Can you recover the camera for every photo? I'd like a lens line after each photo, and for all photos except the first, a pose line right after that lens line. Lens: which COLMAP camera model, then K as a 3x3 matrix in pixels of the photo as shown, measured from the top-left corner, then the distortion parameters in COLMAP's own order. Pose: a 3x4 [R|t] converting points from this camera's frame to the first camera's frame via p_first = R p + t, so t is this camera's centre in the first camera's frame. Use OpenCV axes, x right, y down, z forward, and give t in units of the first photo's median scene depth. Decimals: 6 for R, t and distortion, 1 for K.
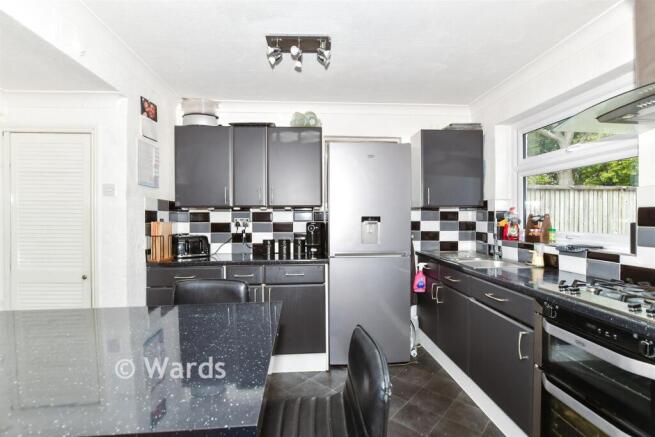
lens RADIAL K [[303.8, 0, 328.0], [0, 303.8, 216.2], [0, 0, 1]] dist [-0.011488, 0.000649]
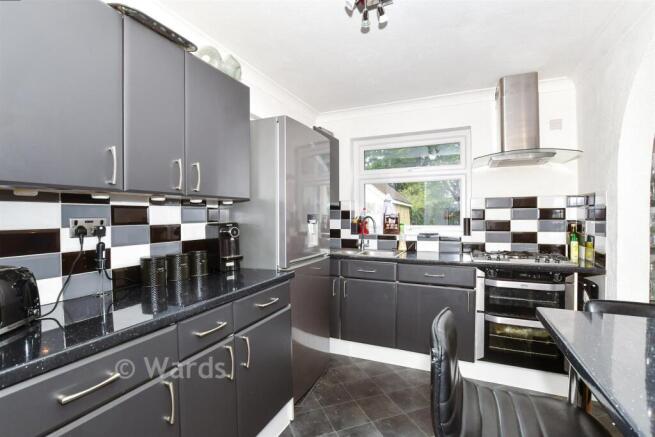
lens RADIAL K [[303.8, 0, 327.6], [0, 303.8, 221.3], [0, 0, 1]] dist [-0.011488, 0.000649]
pose [[0.484014, -0.013615, 0.874954, -0.506557], [0.007182, 0.999907, 0.011586, 0.009887], [-0.875031, 0.000676, 0.484067, 0.473472]]
